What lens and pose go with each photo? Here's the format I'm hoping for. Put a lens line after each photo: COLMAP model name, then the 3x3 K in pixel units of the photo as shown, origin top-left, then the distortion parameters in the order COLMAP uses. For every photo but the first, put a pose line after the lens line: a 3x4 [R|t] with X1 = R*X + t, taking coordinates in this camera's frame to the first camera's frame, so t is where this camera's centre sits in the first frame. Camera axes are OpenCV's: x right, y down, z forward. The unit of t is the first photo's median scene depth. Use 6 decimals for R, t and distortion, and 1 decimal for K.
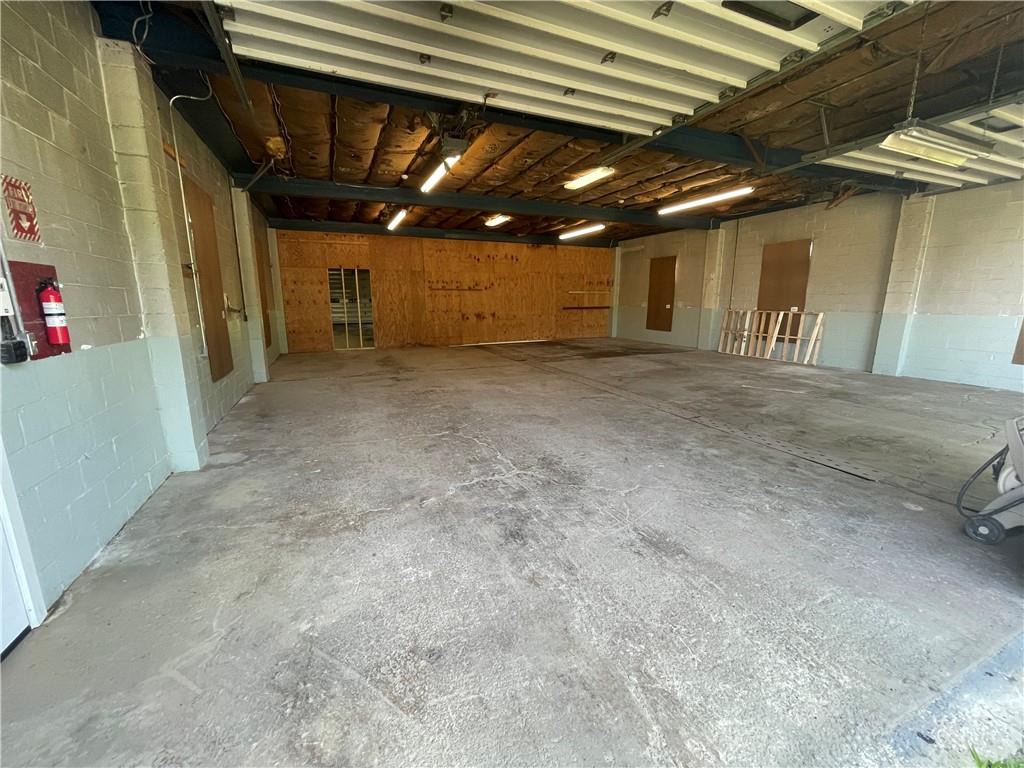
lens RADIAL K [[411.8, 0, 510.9], [0, 411.8, 381.9], [0, 0, 1]] dist [-0.002258, 0.000727]
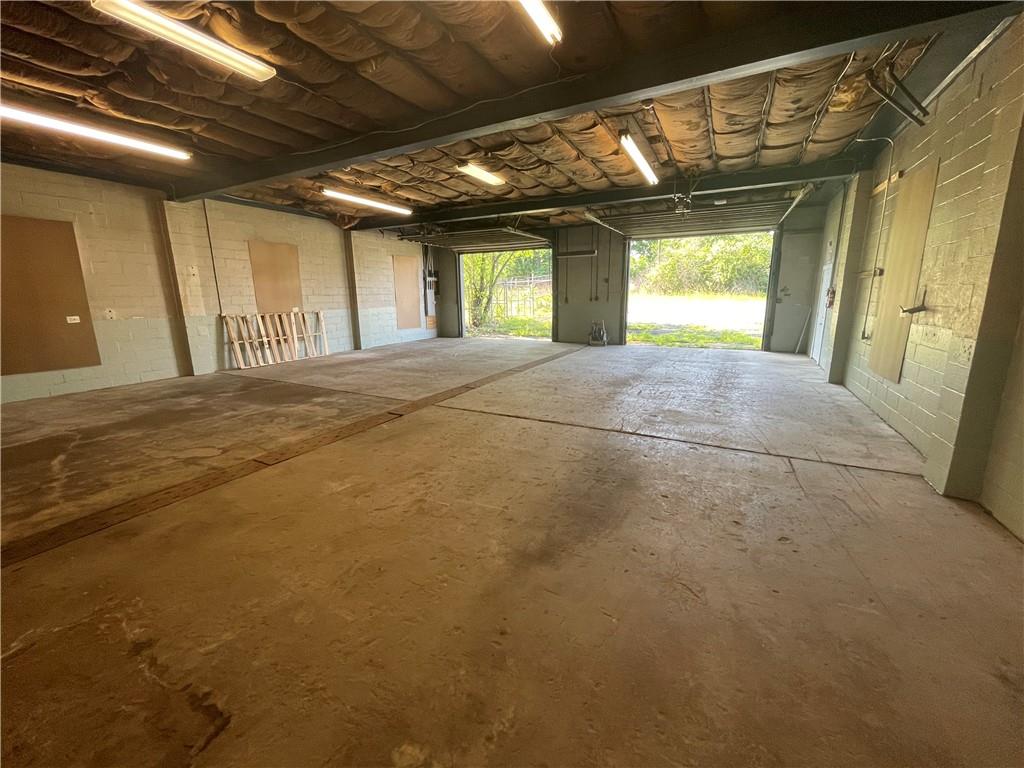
lens RADIAL K [[411.8, 0, 510.9], [0, 411.8, 383.9], [0, 0, 1]] dist [-0.002258, 0.000727]
pose [[-0.623538, -0.153747, 0.766526, -0.464747], [0.170933, 0.929939, 0.325570, -0.231720], [-0.762878, 0.334030, -0.553571, 1.135499]]
